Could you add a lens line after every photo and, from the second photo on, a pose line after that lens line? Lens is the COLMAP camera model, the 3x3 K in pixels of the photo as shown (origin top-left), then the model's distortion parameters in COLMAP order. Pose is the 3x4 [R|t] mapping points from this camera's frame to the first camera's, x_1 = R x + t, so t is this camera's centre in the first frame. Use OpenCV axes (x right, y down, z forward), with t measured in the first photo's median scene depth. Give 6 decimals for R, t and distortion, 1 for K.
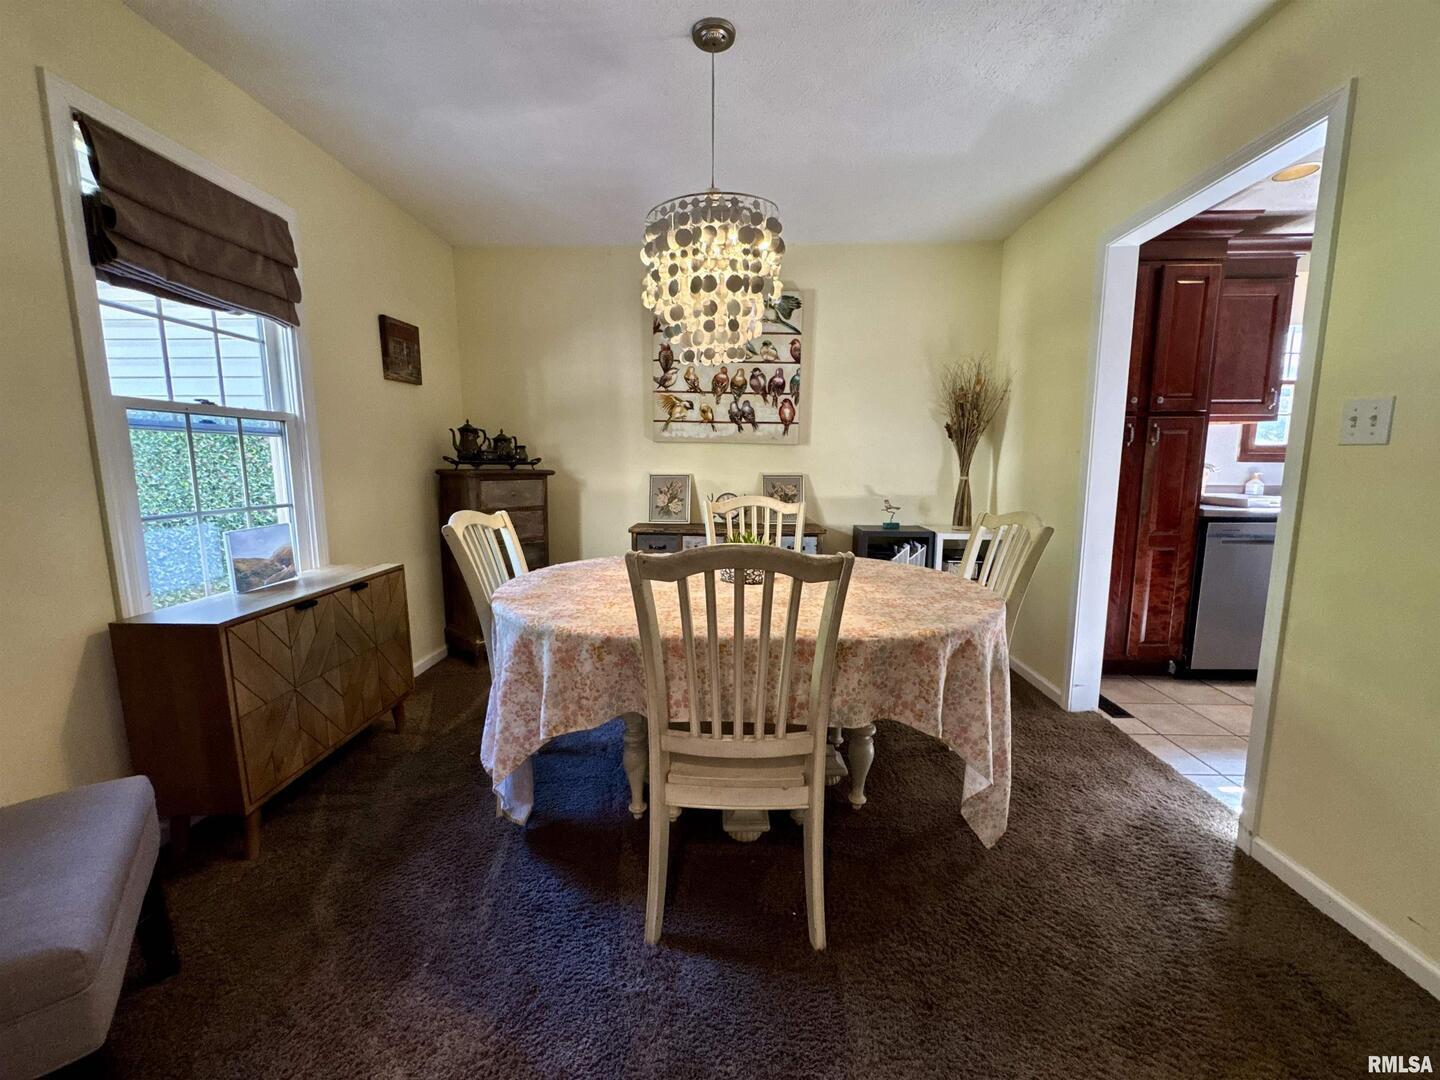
lens RADIAL K [[575.5, 0, 715.7], [0, 575.5, 542.7], [0, 0, 1]] dist [-0.003390, 0.000143]
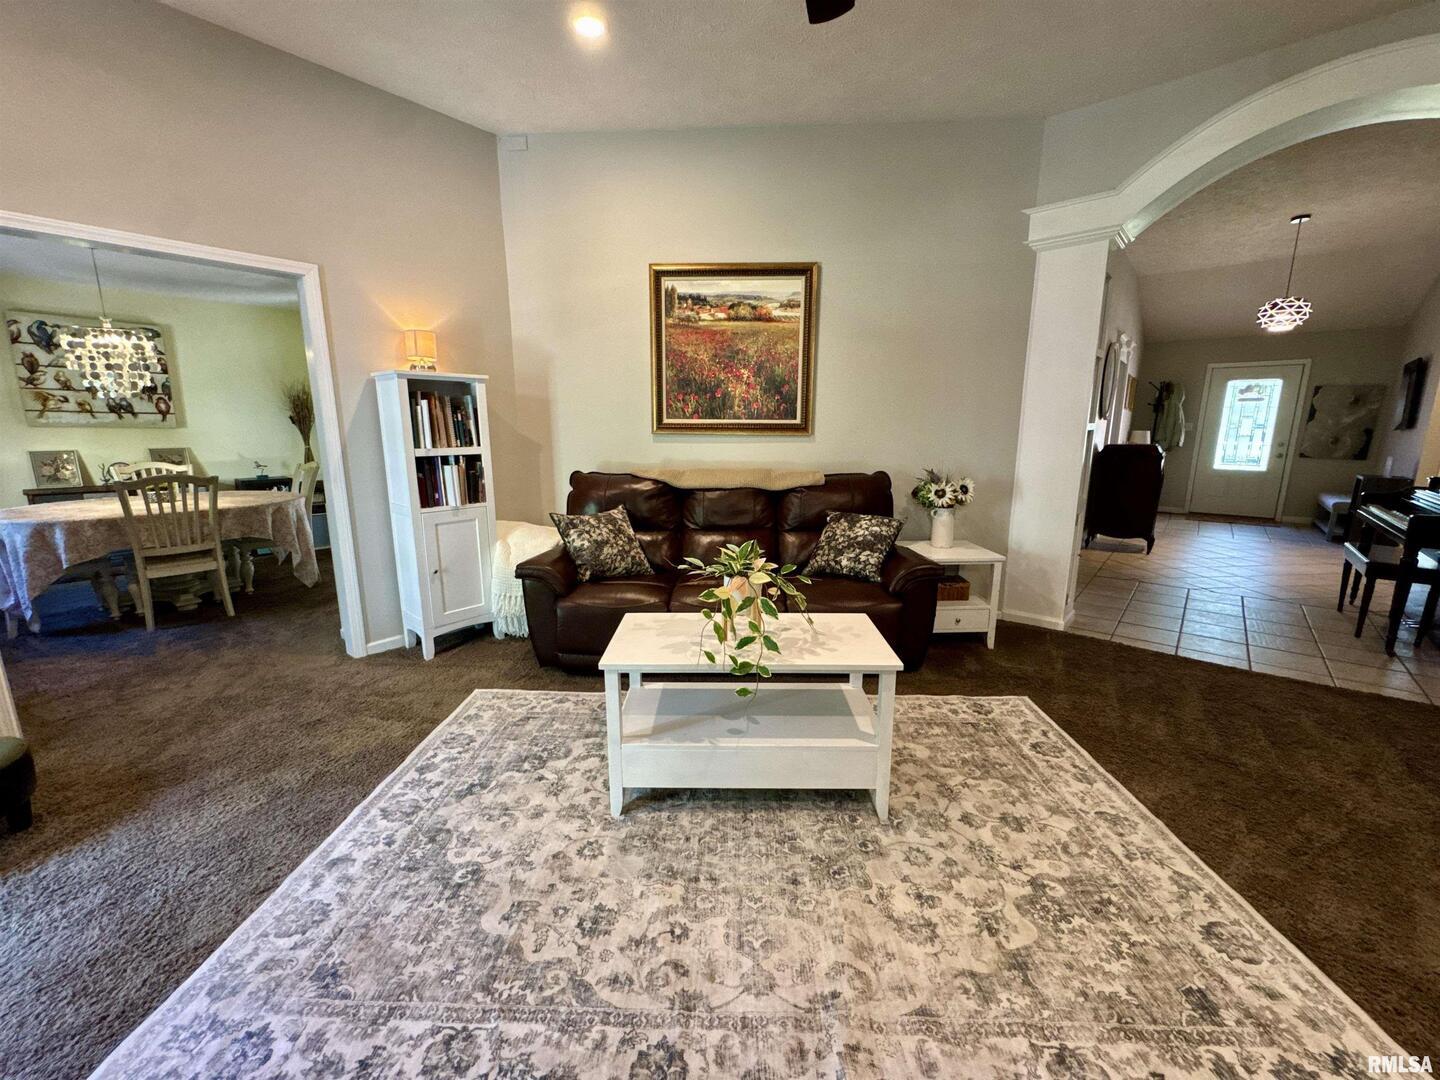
lens RADIAL K [[575.5, 0, 721.6], [0, 575.5, 538.5], [0, 0, 1]] dist [-0.003390, 0.000143]
pose [[0.617668, -0.153308, 0.771351, -0.222882], [0.108825, 0.988041, 0.109232, 0.132985], [-0.778873, 0.016473, 0.626965, -1.301230]]
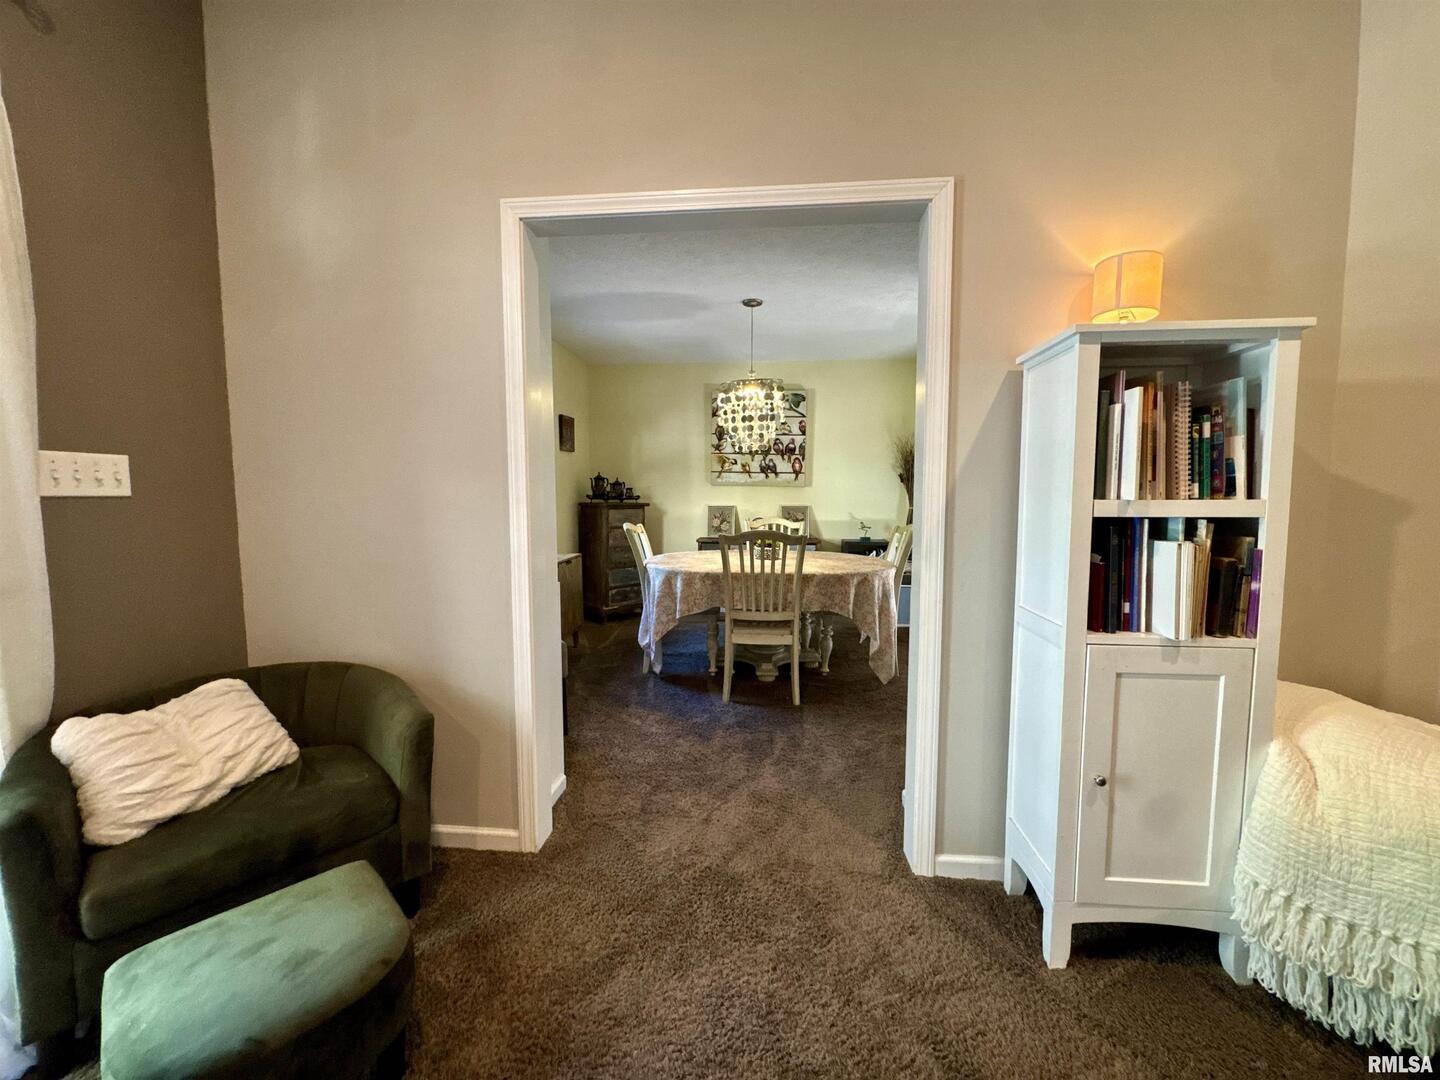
lens RADIAL K [[575.5, 0, 718.5], [0, 575.5, 540.9], [0, 0, 1]] dist [-0.003390, 0.000143]
pose [[0.998698, 0.003387, -0.050906, -0.010505], [-0.006497, 0.998114, -0.061045, 0.087885], [0.050603, 0.061296, 0.996836, -0.673761]]
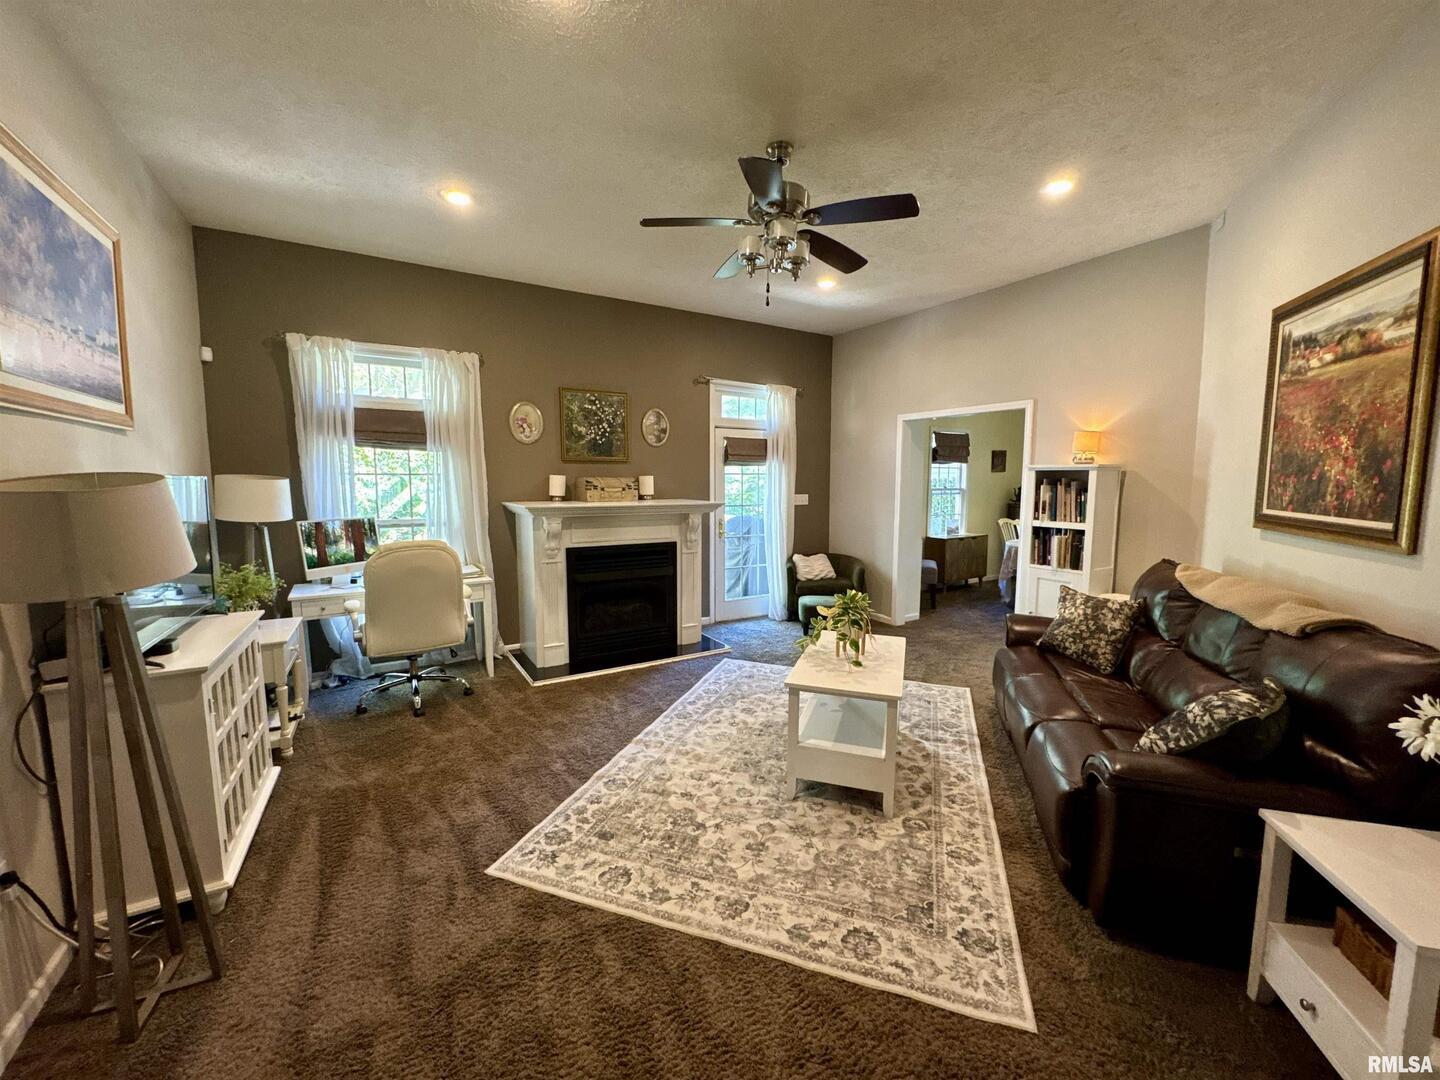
lens RADIAL K [[575.5, 0, 718.1], [0, 575.5, 540.7], [0, 0, 1]] dist [-0.003390, 0.000143]
pose [[0.552986, 0.092669, -0.828021, 1.055983], [-0.117673, 0.992521, 0.032492, 0.121800], [0.824839, 0.079468, 0.559755, -1.673457]]
